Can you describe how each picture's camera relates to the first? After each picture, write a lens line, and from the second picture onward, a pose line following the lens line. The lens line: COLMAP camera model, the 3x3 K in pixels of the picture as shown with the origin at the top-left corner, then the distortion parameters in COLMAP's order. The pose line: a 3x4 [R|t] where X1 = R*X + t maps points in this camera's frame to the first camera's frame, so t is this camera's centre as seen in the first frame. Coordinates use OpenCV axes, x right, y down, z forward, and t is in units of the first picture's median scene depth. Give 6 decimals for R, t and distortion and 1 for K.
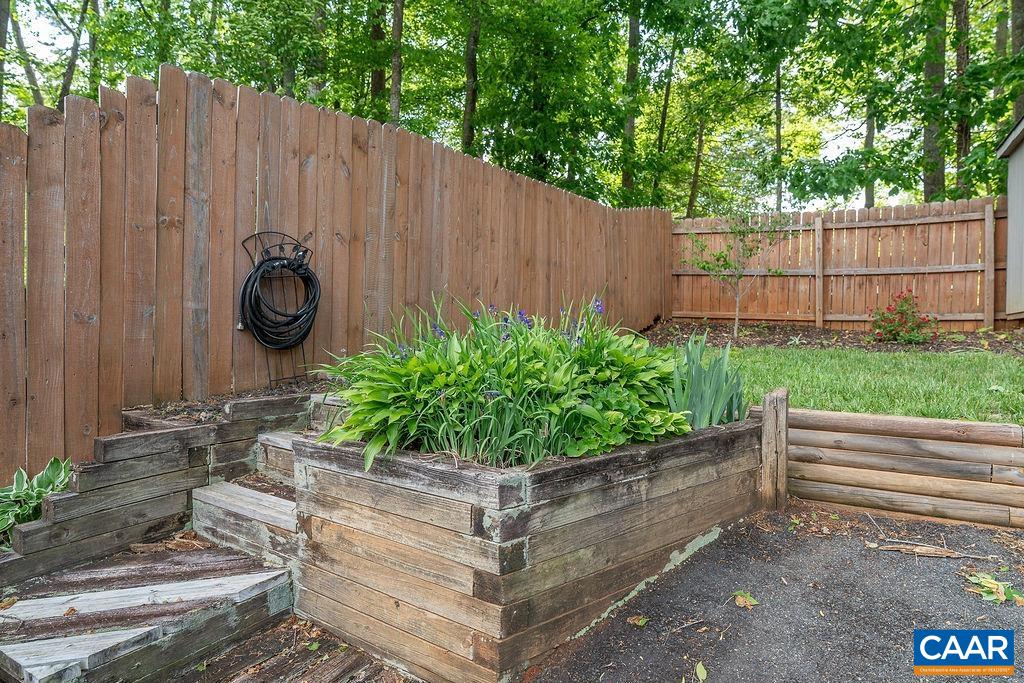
lens RADIAL K [[579.6, 0, 510.5], [0, 579.6, 337.6], [0, 0, 1]] dist [0.000841, -0.000014]
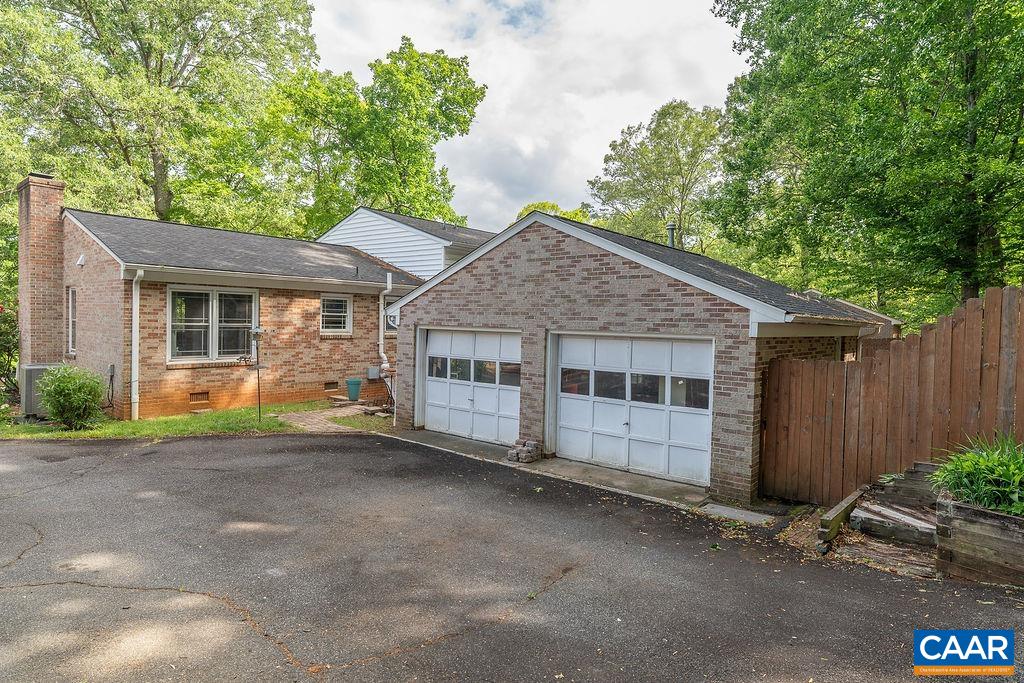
lens RADIAL K [[579.6, 0, 508.3], [0, 579.6, 336.1], [0, 0, 1]] dist [0.000841, -0.000014]
pose [[-0.113972, 0.009331, -0.993440, 1.734874], [-0.036593, 0.999238, 0.013583, -0.297247], [0.992810, 0.037901, -0.113544, -0.453303]]
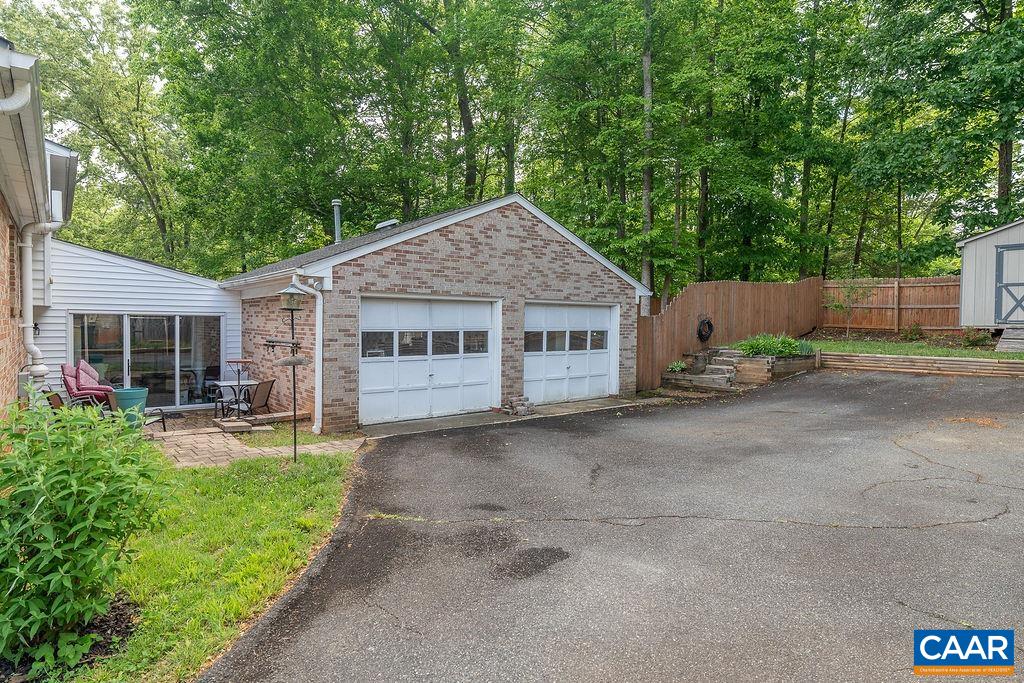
lens RADIAL K [[579.6, 0, 509.9], [0, 579.6, 342.9], [0, 0, 1]] dist [0.000841, -0.000014]
pose [[0.958525, 0.003463, -0.284986, -0.707527], [0.001610, 0.999844, 0.017567, -0.058316], [0.285003, -0.017297, 0.958371, -4.551606]]
